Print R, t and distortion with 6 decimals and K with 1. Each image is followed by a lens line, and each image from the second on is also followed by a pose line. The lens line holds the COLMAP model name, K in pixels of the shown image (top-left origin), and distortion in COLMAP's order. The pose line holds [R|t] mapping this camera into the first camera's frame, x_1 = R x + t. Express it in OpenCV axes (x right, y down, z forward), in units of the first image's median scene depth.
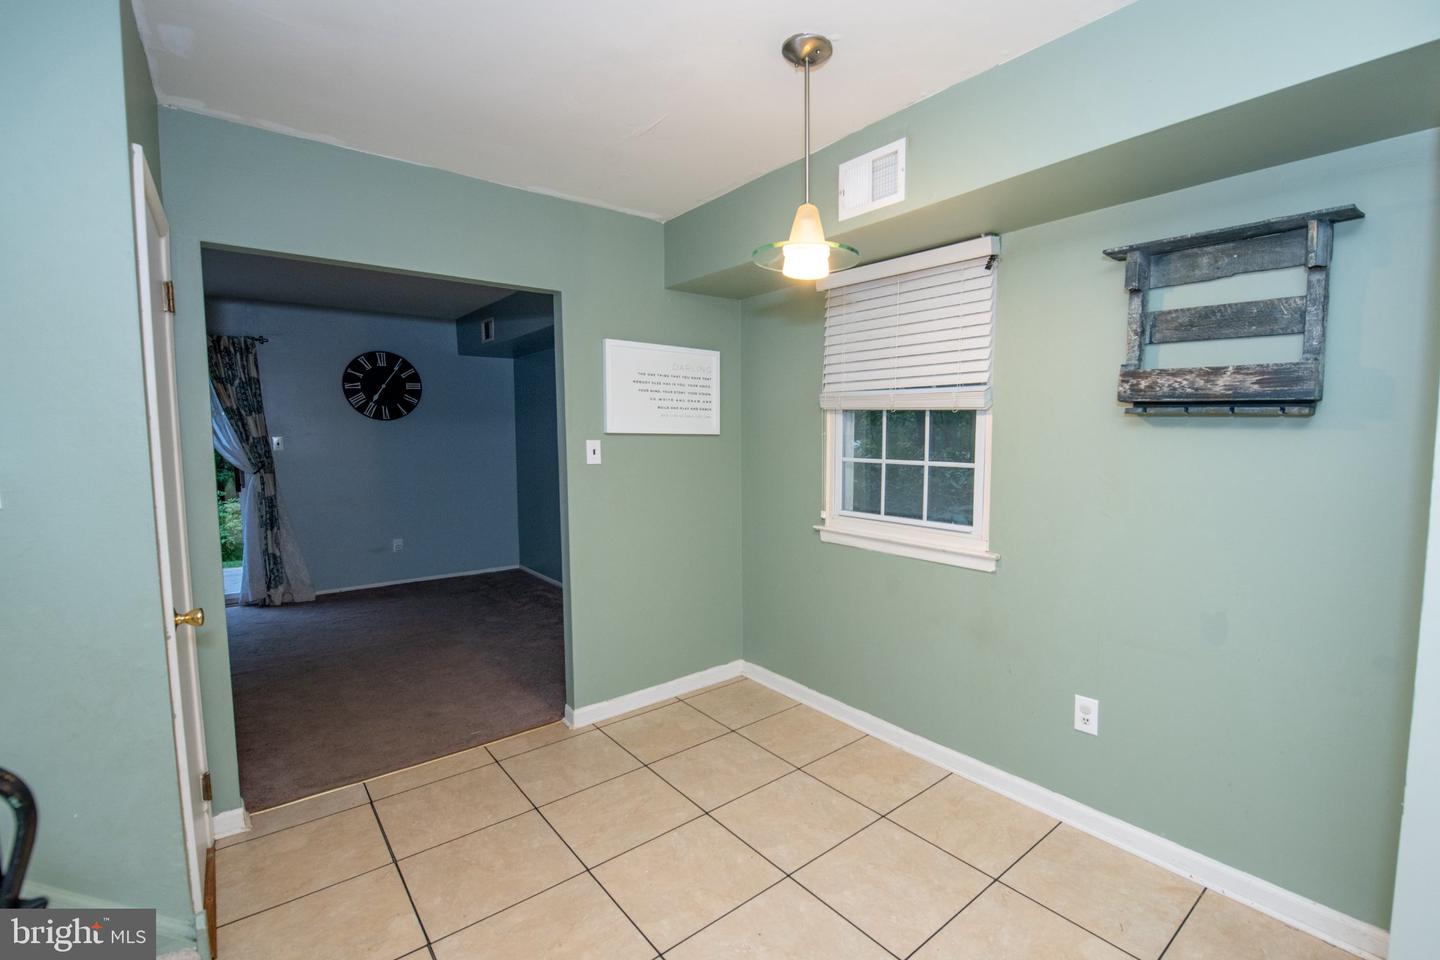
lens RADIAL K [[617.9, 0, 771.3], [0, 617.9, 487.4], [0, 0, 1]] dist [-0.009183, -0.002824]
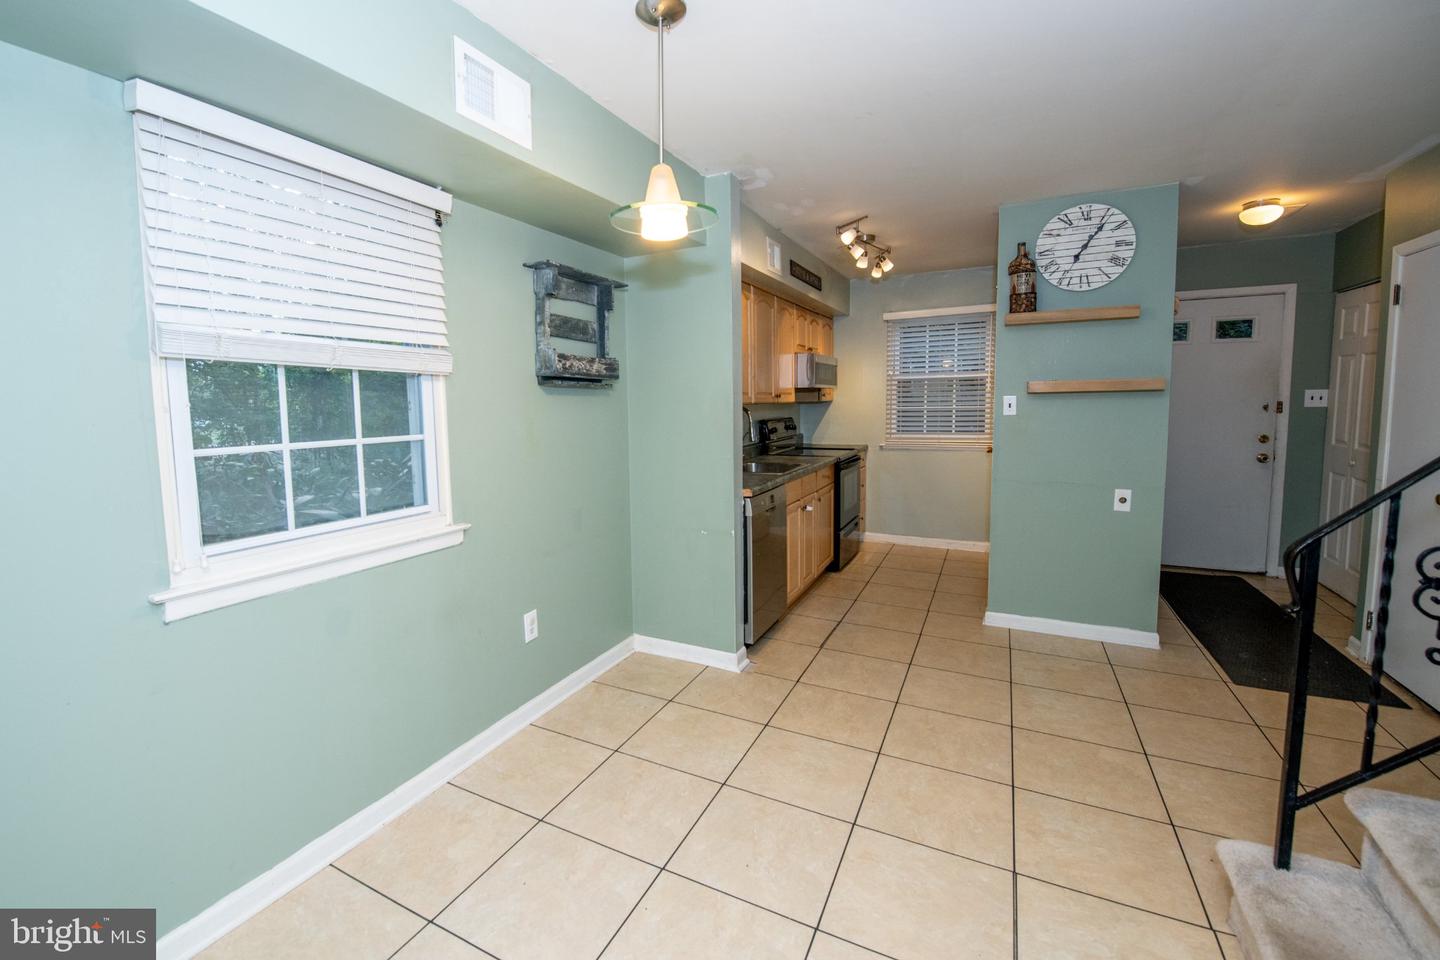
lens RADIAL K [[617.9, 0, 684.3], [0, 617.9, 452.9], [0, 0, 1]] dist [-0.009183, -0.002824]
pose [[-0.353000, -0.078439, 0.932329, -0.673868], [0.094156, 0.988443, 0.118810, -0.087141], [-0.930874, 0.129724, -0.341535, 1.007384]]
